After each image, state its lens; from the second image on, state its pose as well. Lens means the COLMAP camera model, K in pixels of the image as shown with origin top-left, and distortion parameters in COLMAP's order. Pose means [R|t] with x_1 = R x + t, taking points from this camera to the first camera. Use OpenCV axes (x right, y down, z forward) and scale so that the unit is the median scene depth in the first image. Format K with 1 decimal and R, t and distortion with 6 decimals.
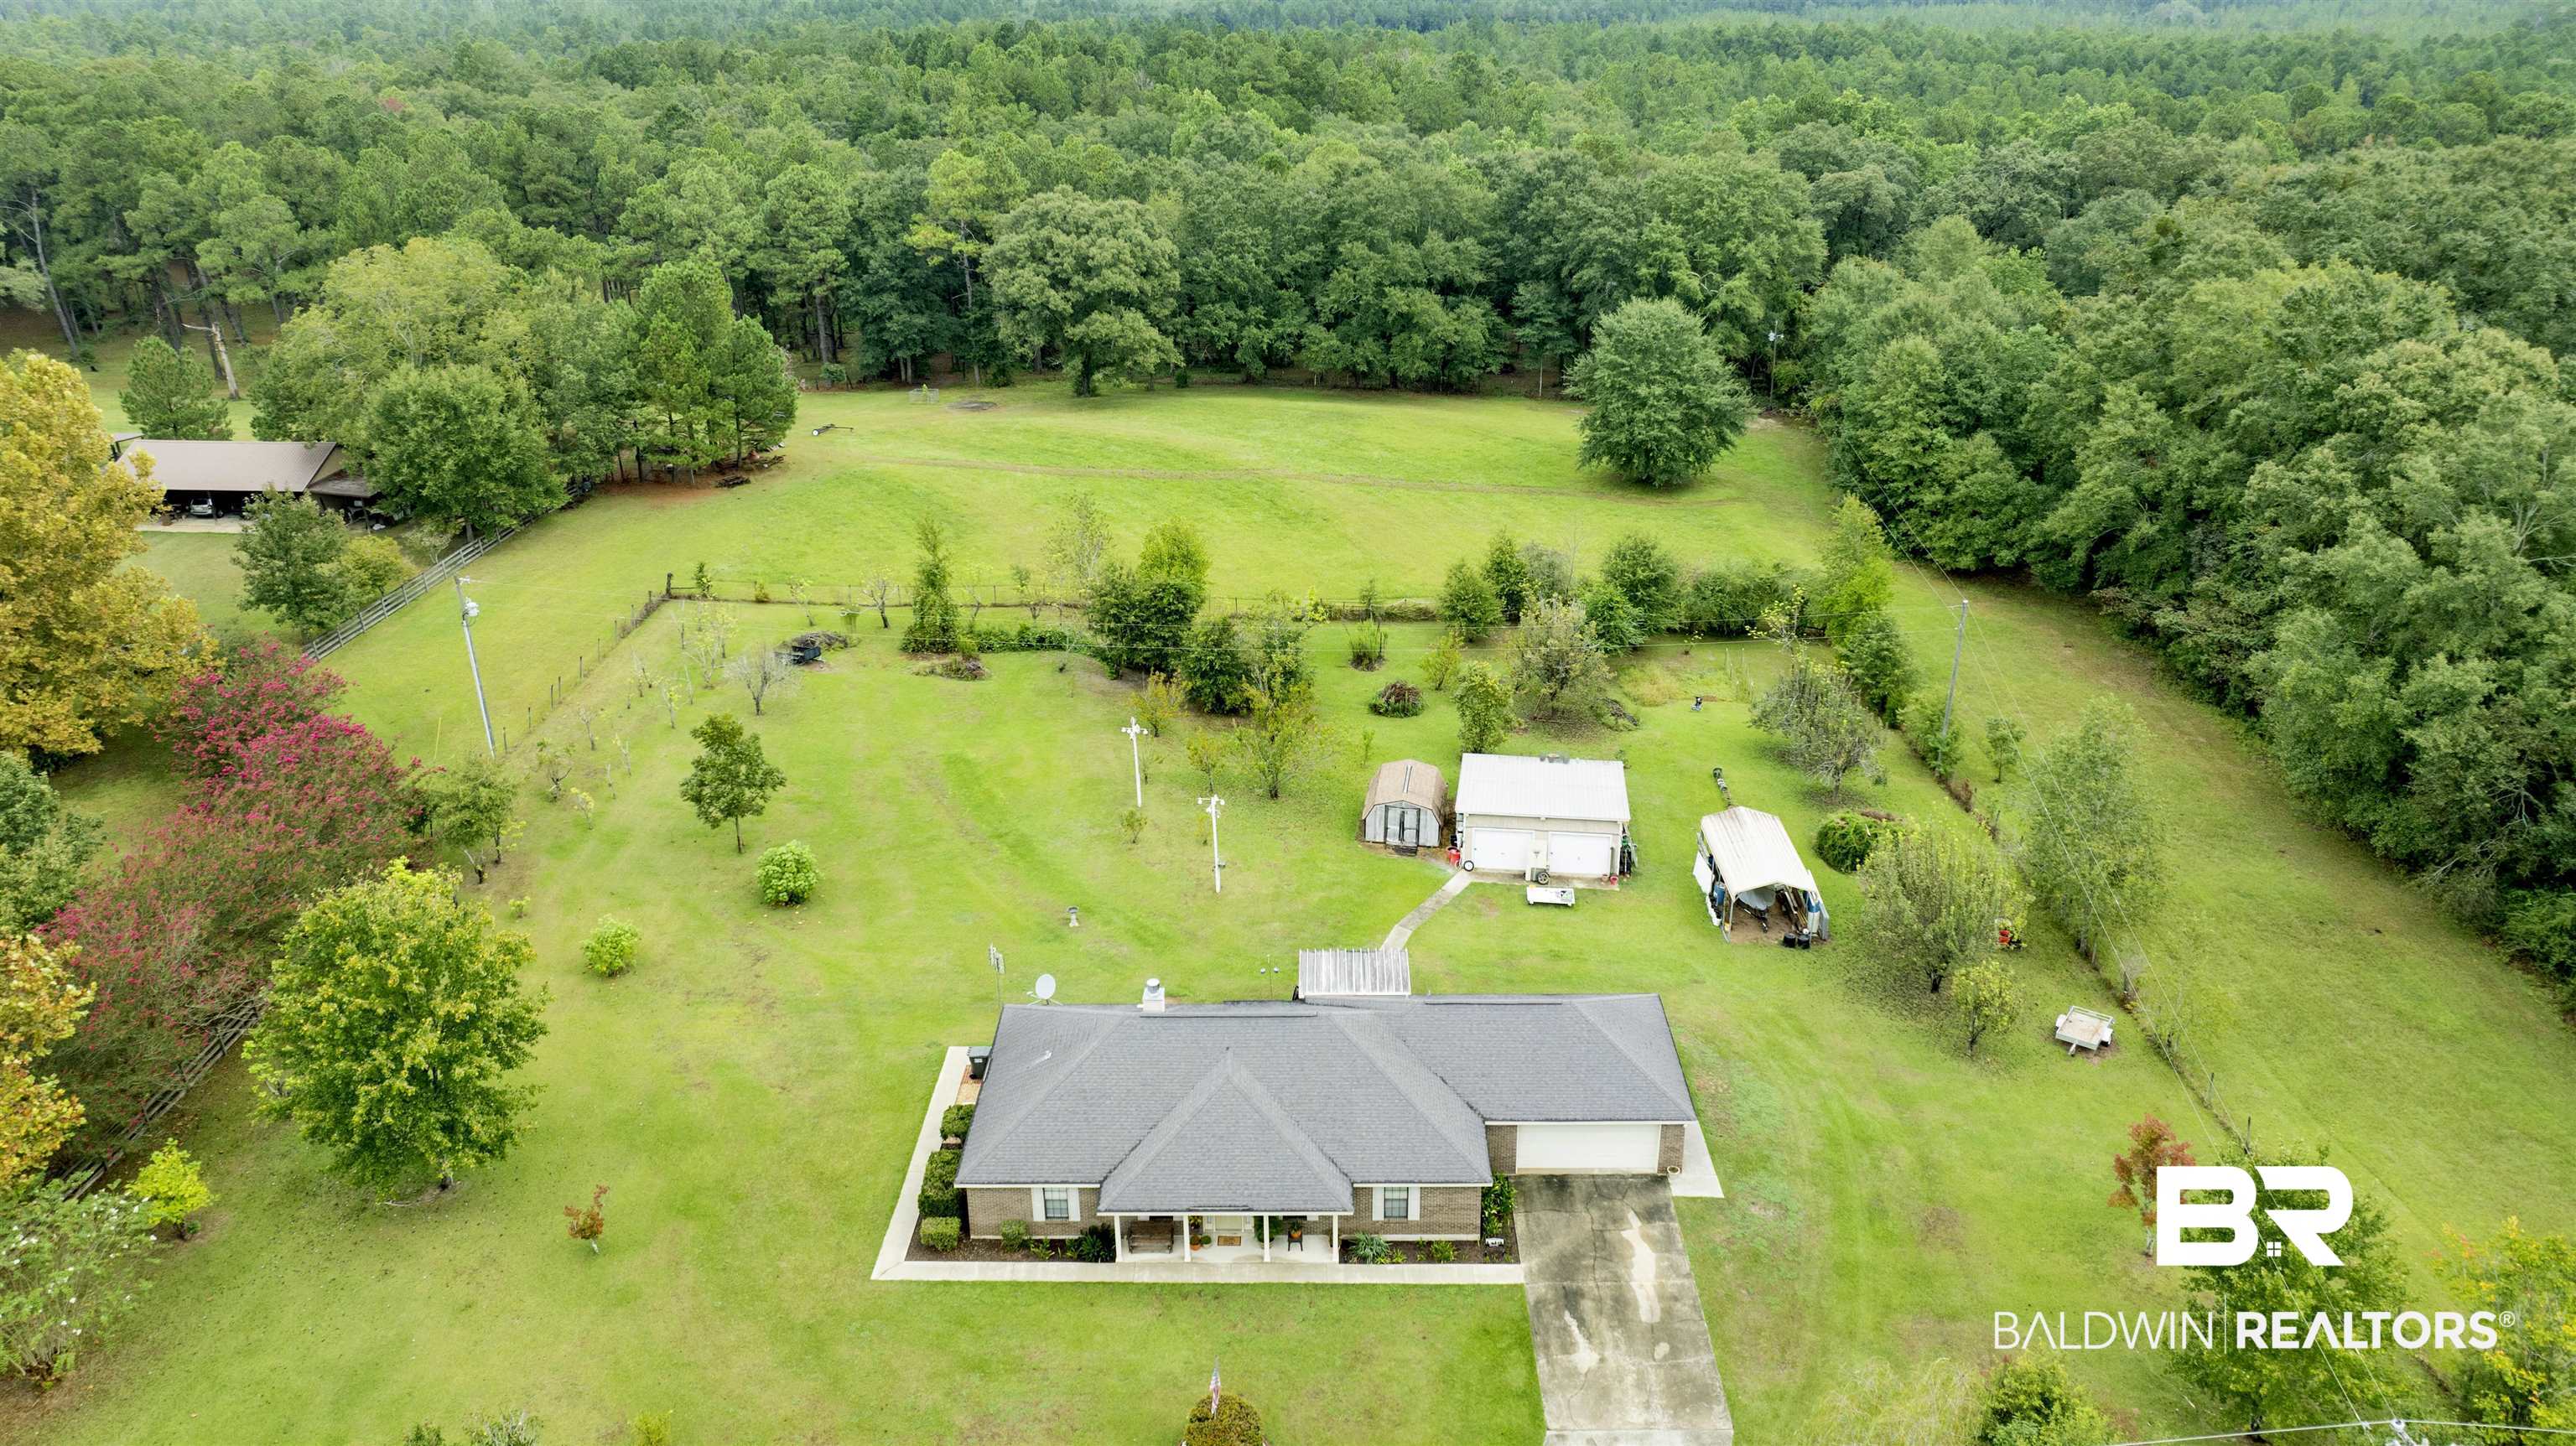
lens RADIAL K [[1804.4, 0, 1297.6], [0, 1804.4, 712.9], [0, 0, 1]] dist [-0.031941, 0.018582]
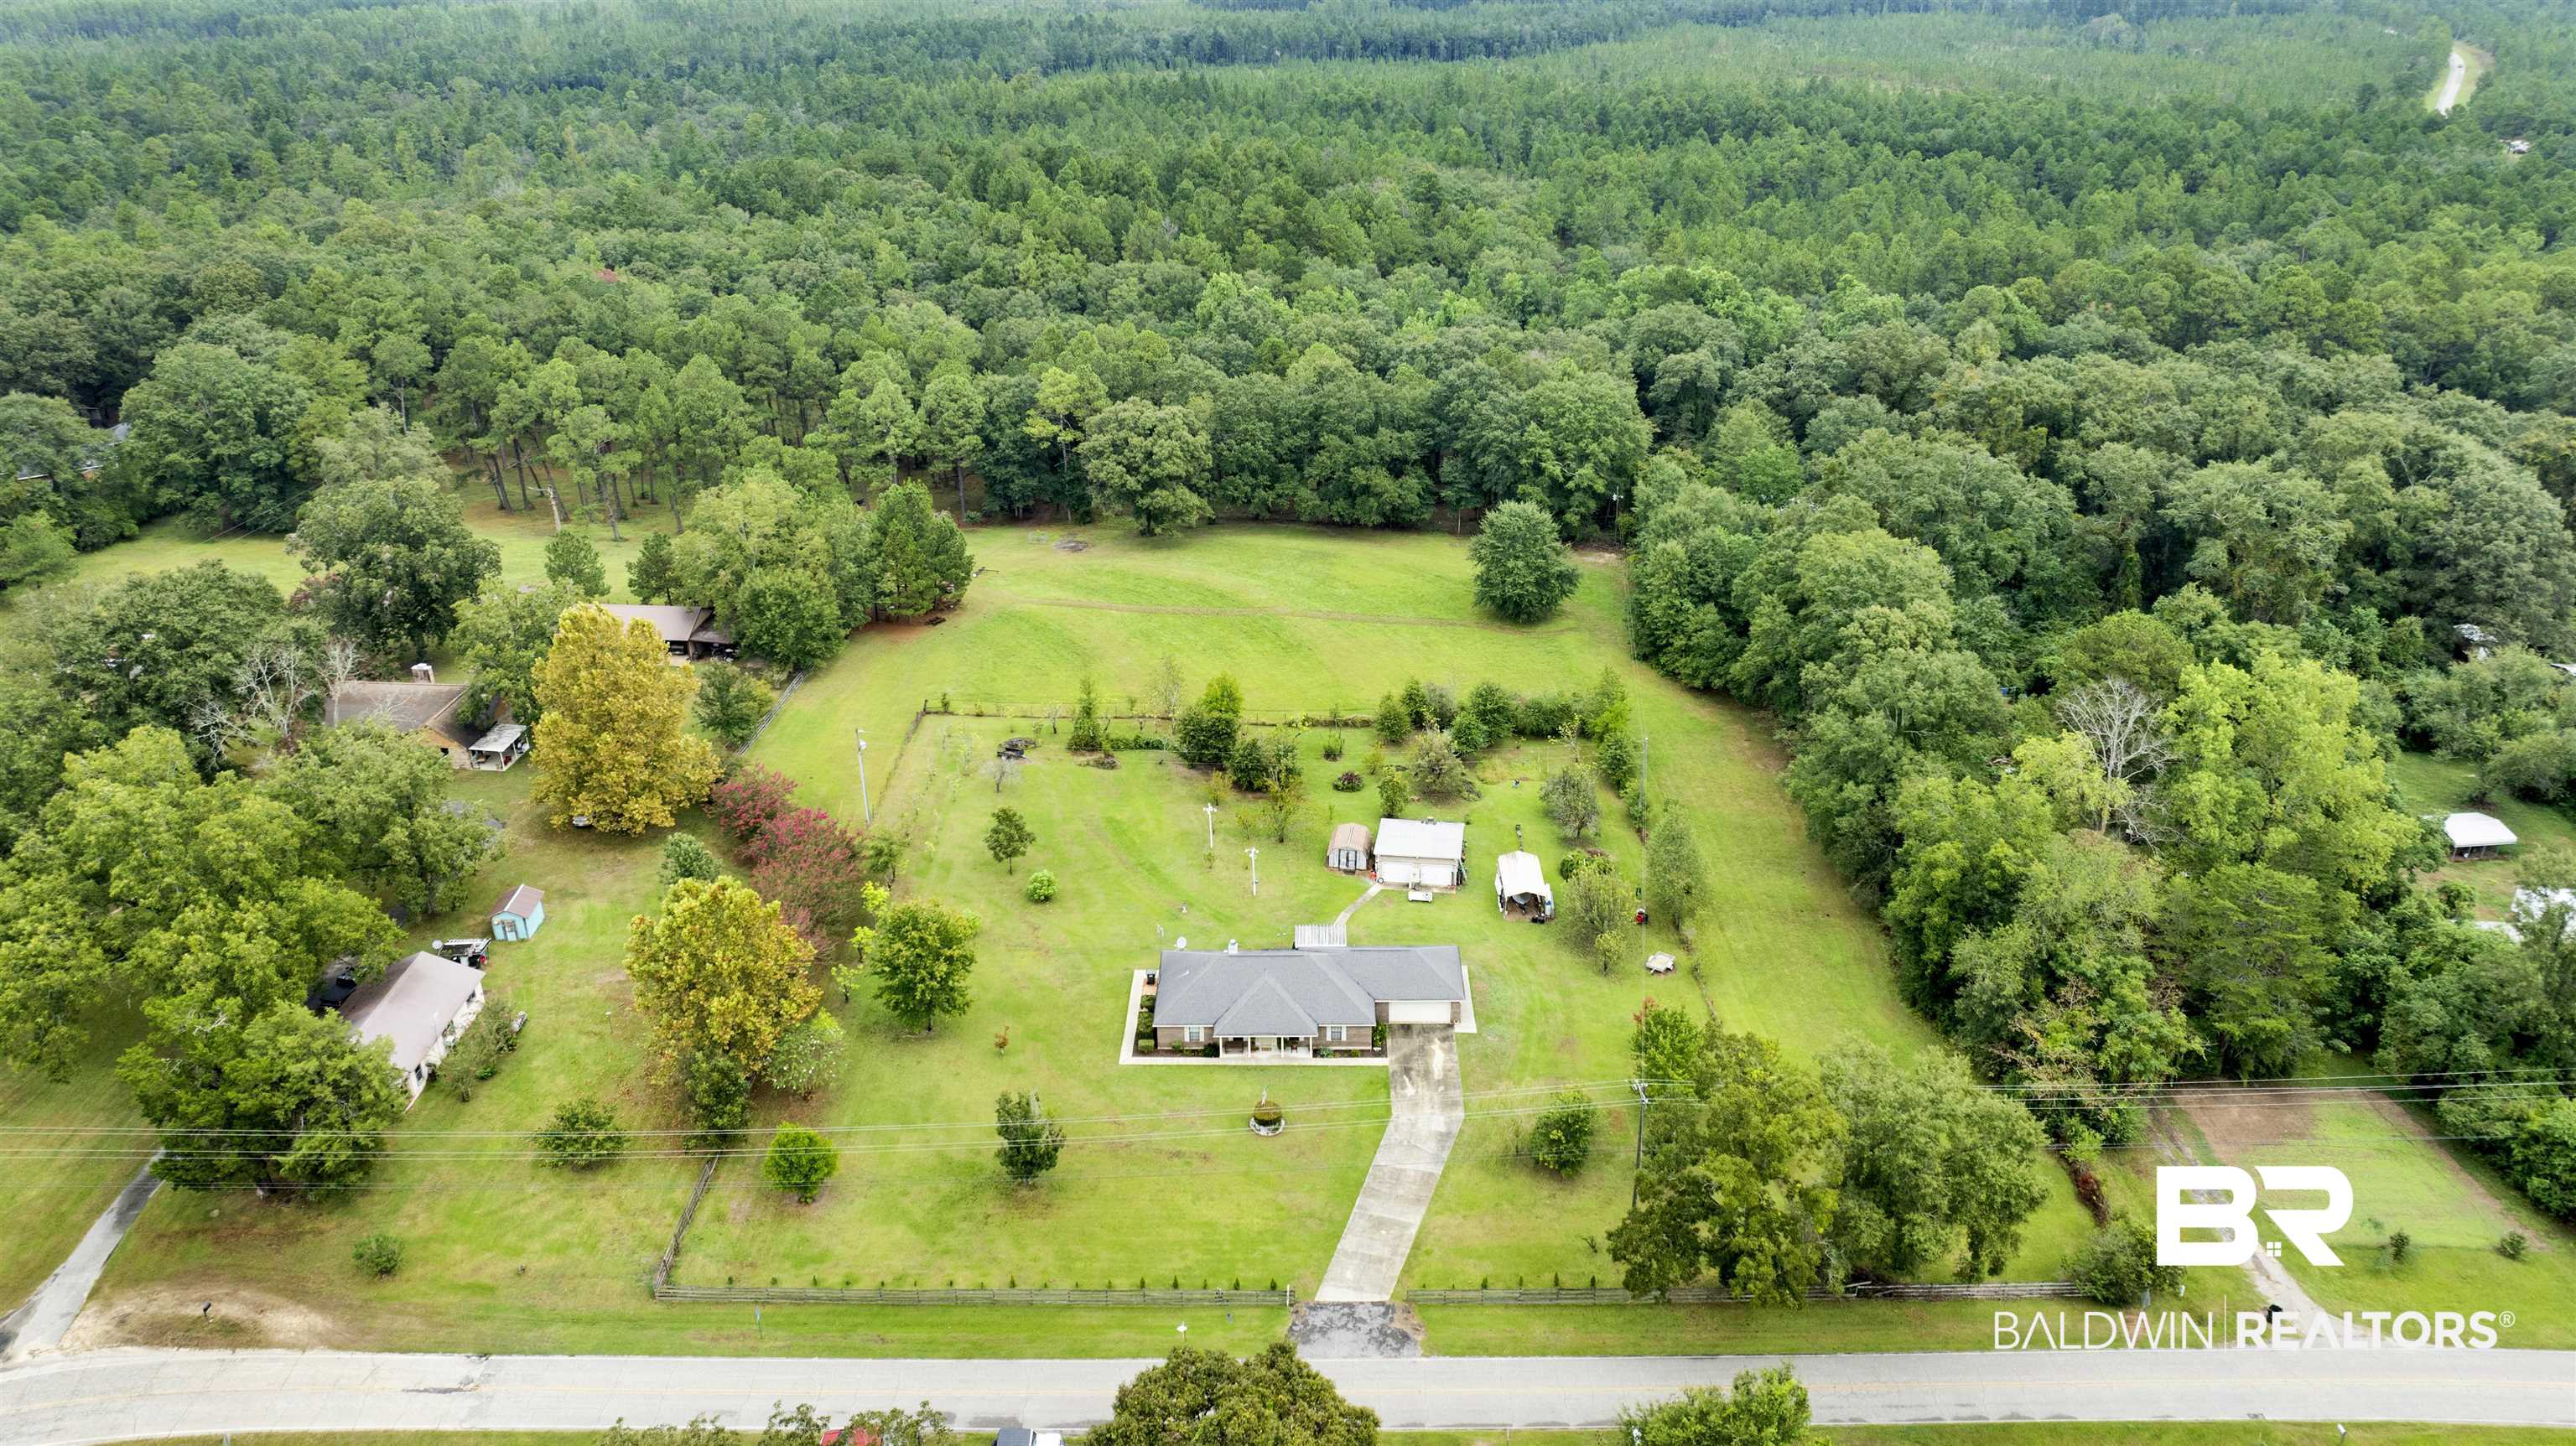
lens RADIAL K [[1804.4, 0, 1284.8], [0, 1804.4, 736.1], [0, 0, 1]] dist [-0.031941, 0.018582]
pose [[0.999998, -0.000437, -0.001989, -0.004540], [0.000525, 0.999023, 0.044192, -0.117955], [0.001968, -0.044192, 0.999021, -0.710993]]
